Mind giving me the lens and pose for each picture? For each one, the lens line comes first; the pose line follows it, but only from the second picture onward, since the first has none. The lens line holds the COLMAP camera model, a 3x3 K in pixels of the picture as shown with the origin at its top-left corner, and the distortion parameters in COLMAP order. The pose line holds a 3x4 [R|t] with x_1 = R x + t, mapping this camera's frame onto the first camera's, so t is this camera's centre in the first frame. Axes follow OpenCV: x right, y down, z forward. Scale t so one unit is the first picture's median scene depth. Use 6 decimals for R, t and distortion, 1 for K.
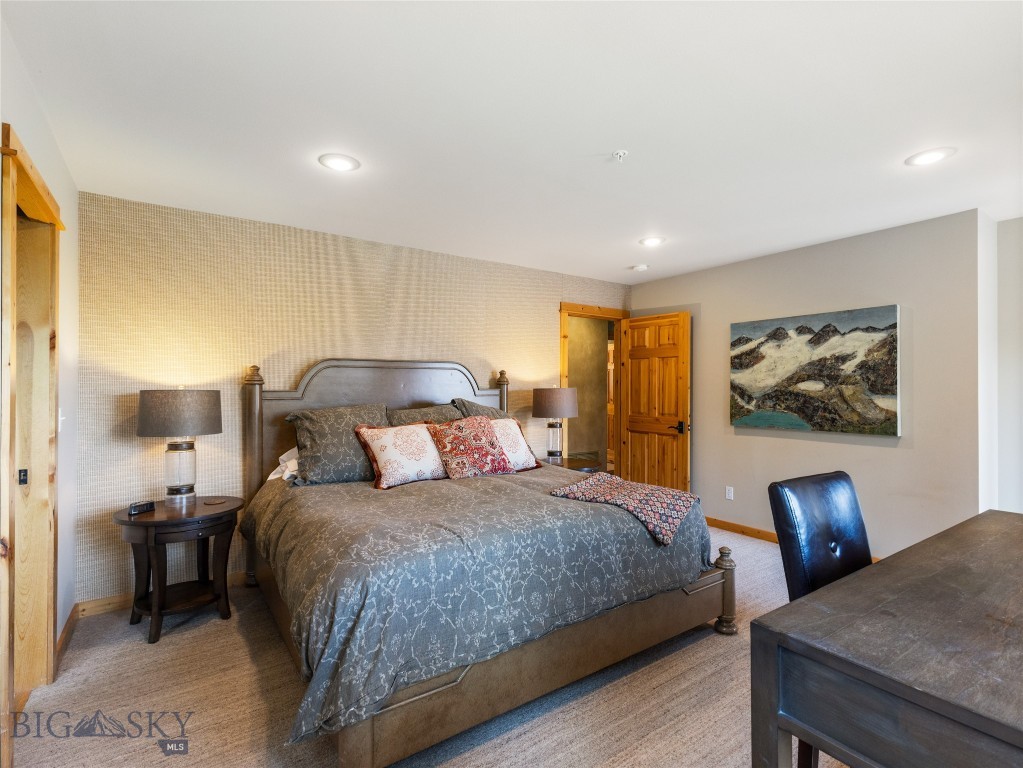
lens RADIAL K [[493.9, 0, 517.5], [0, 493.9, 383.1], [0, 0, 1]] dist [0.003676, 0.003363]
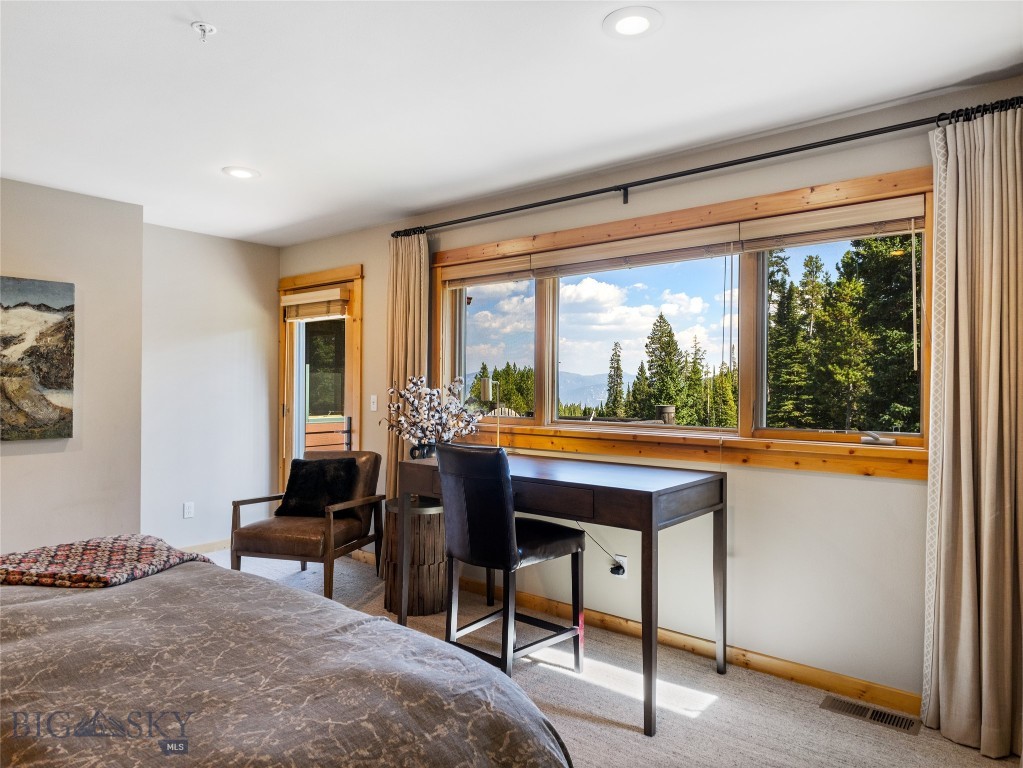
lens RADIAL K [[628.3, 0, 514.6], [0, 628.3, 388.1], [0, 0, 1]] dist [0.001444, -0.002623]
pose [[-0.272464, -0.004285, 0.962156, -0.470737], [-0.009368, 0.999955, 0.001800, 0.012576], [-0.962120, -0.008523, -0.272492, 0.543574]]
